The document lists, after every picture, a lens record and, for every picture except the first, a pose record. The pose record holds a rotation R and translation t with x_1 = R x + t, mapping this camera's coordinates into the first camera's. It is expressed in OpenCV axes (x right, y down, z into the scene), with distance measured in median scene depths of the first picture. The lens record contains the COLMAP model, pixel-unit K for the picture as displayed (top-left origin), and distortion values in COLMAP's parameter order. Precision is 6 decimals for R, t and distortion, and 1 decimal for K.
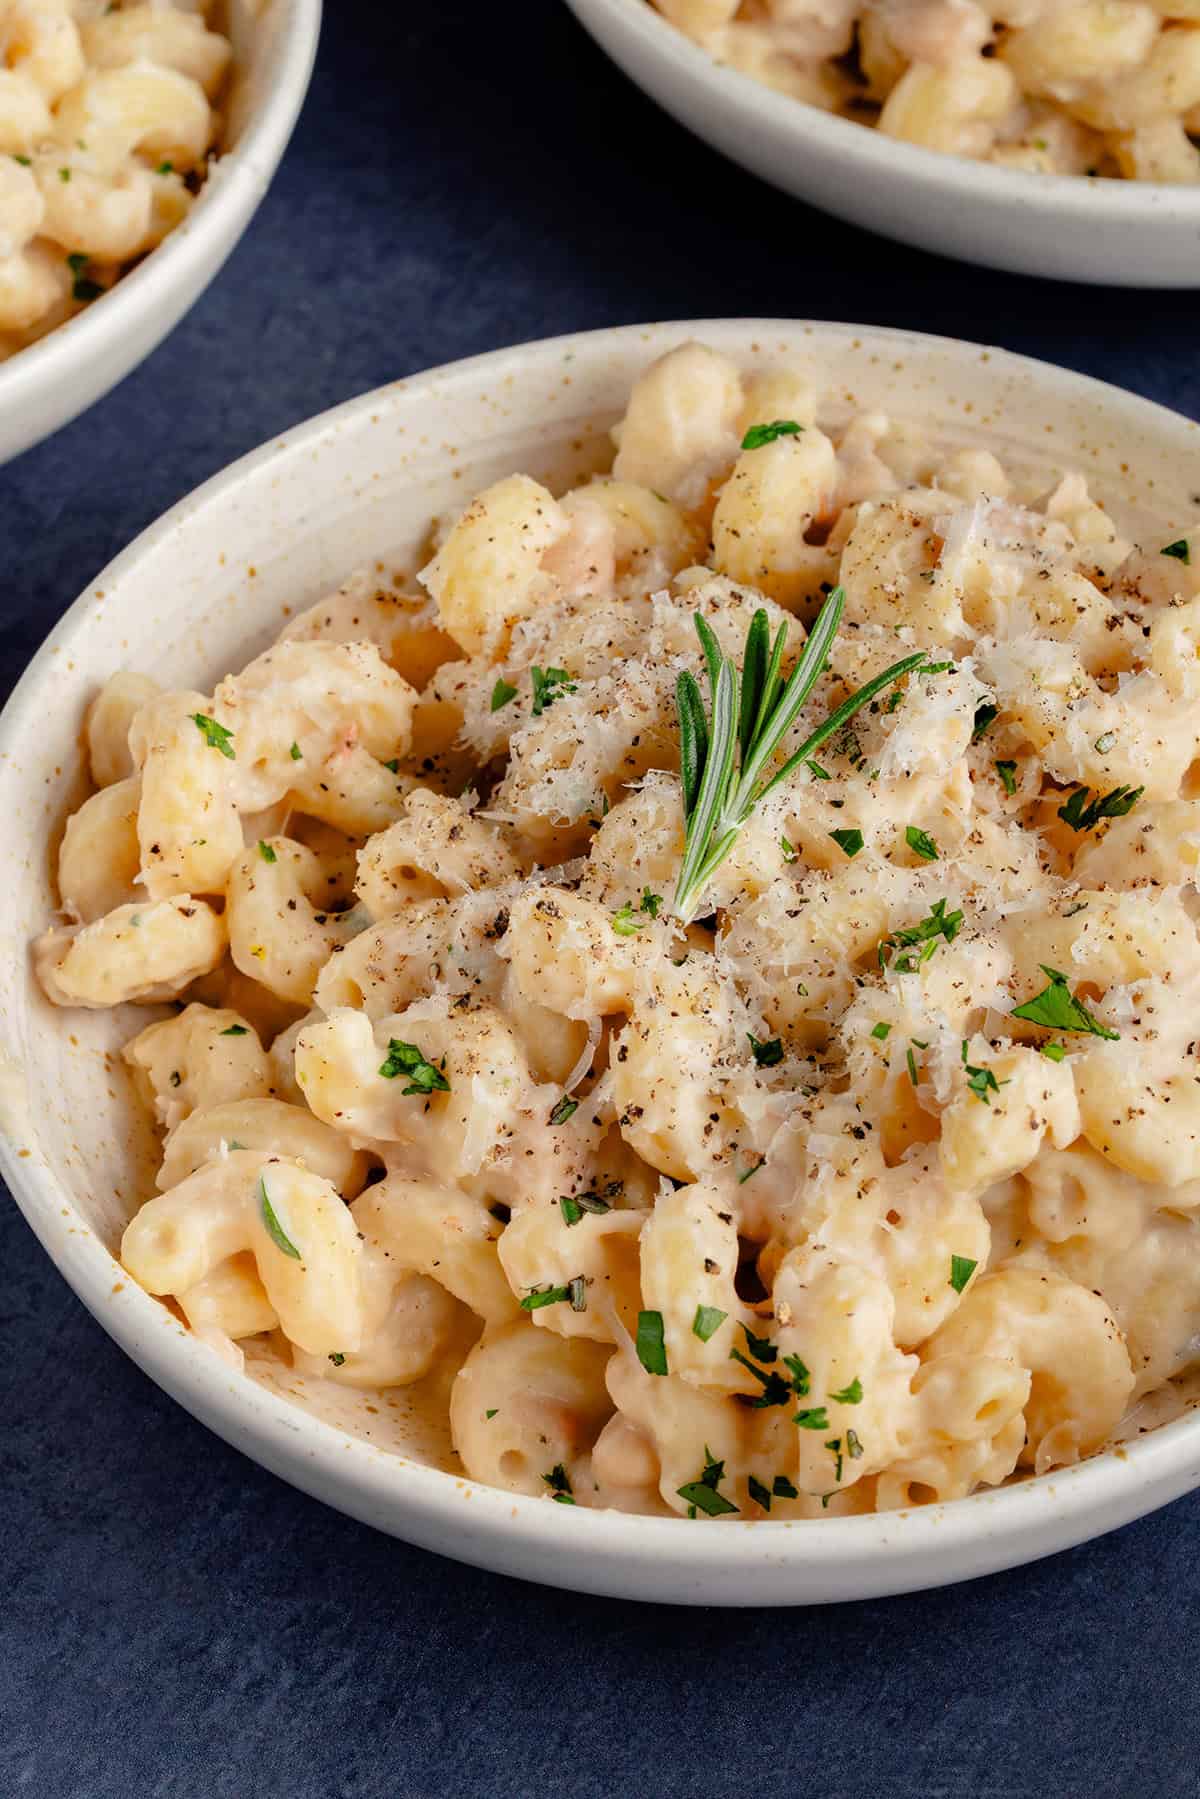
lens RADIAL K [[4665.8, 0, 600.0], [0, 4665.8, 899.5], [0, 0, 1]] dist [-0.255068, -0.431732]
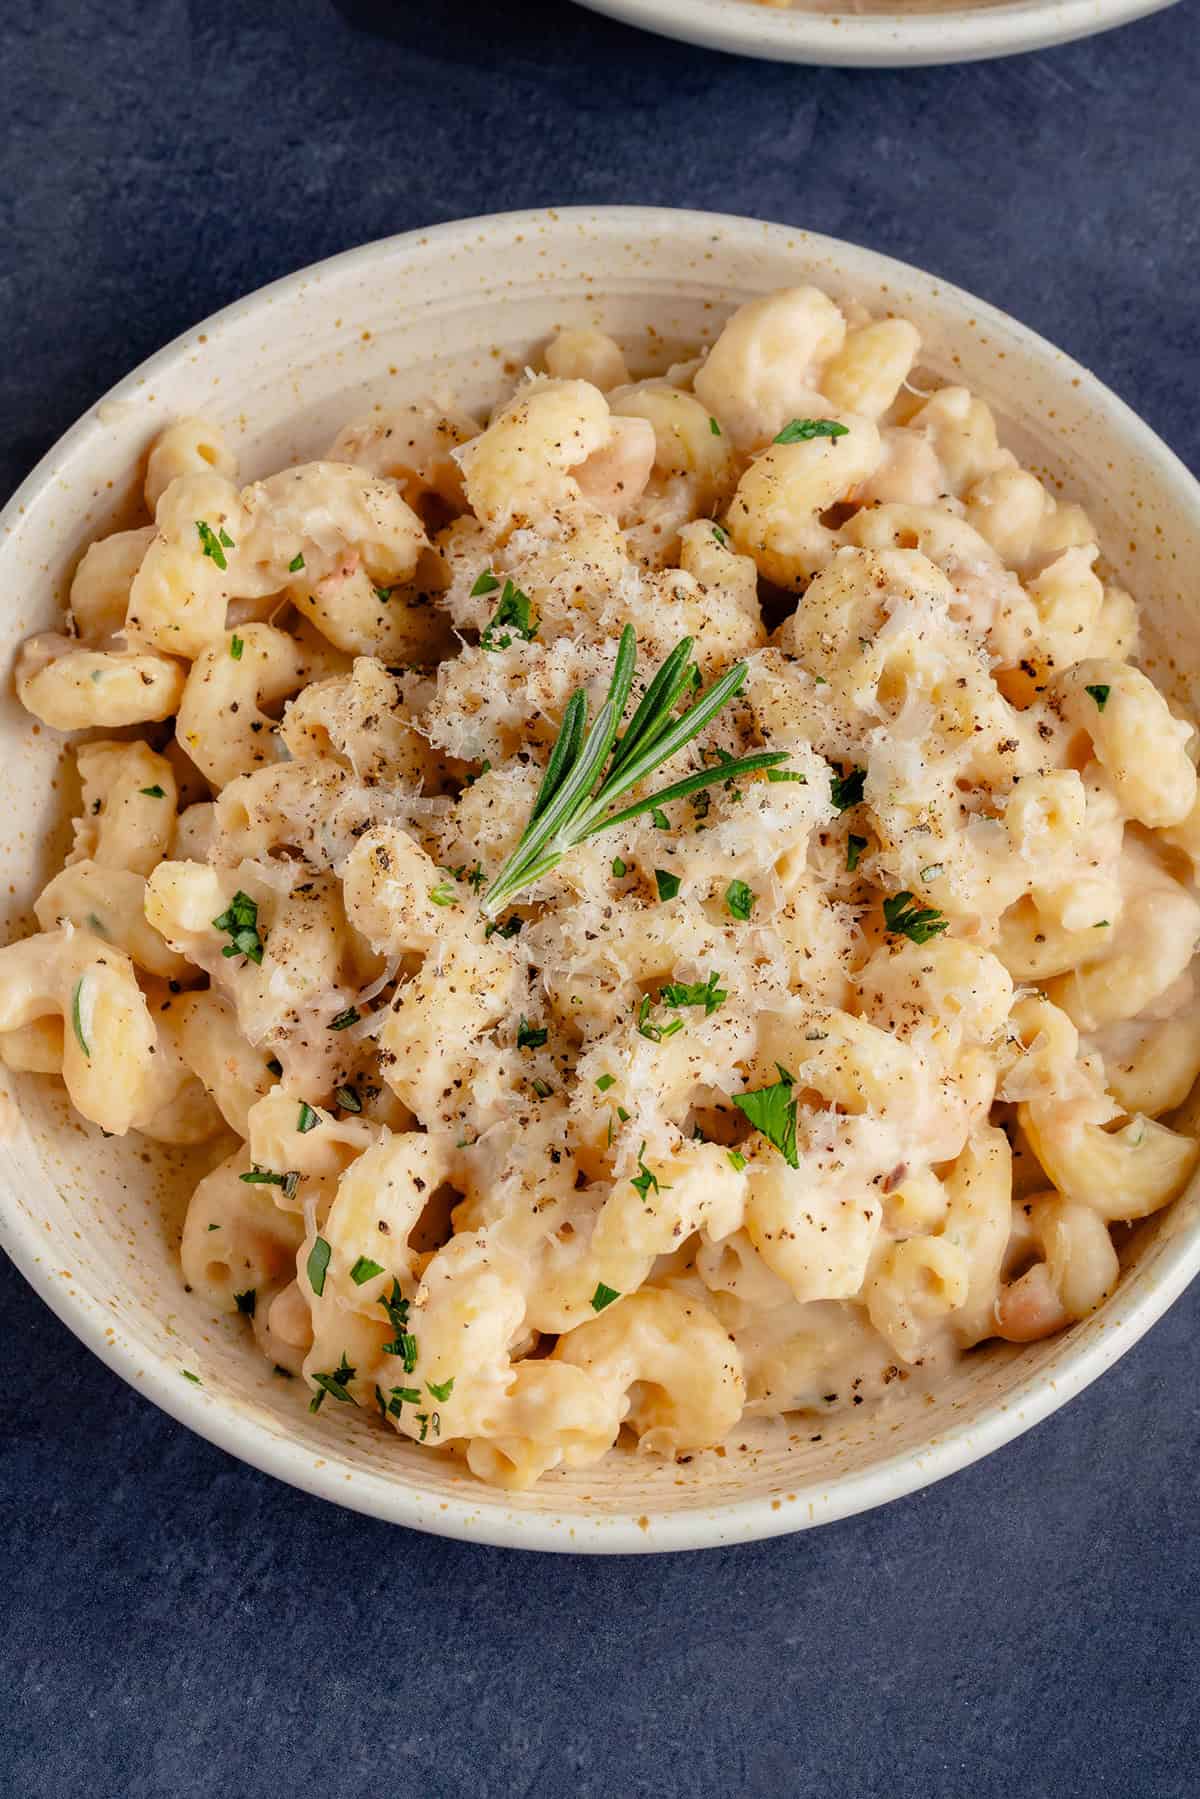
lens RADIAL K [[4665.8, 0, 600.0], [0, 4665.8, 899.5], [0, 0, 1]] dist [-0.255068, -0.431732]
pose [[0.930566, 0.357630, -0.078414, 0.126995], [-0.328920, 0.910672, 0.249976, -0.282233], [0.160808, -0.206827, 0.965072, -0.073169]]
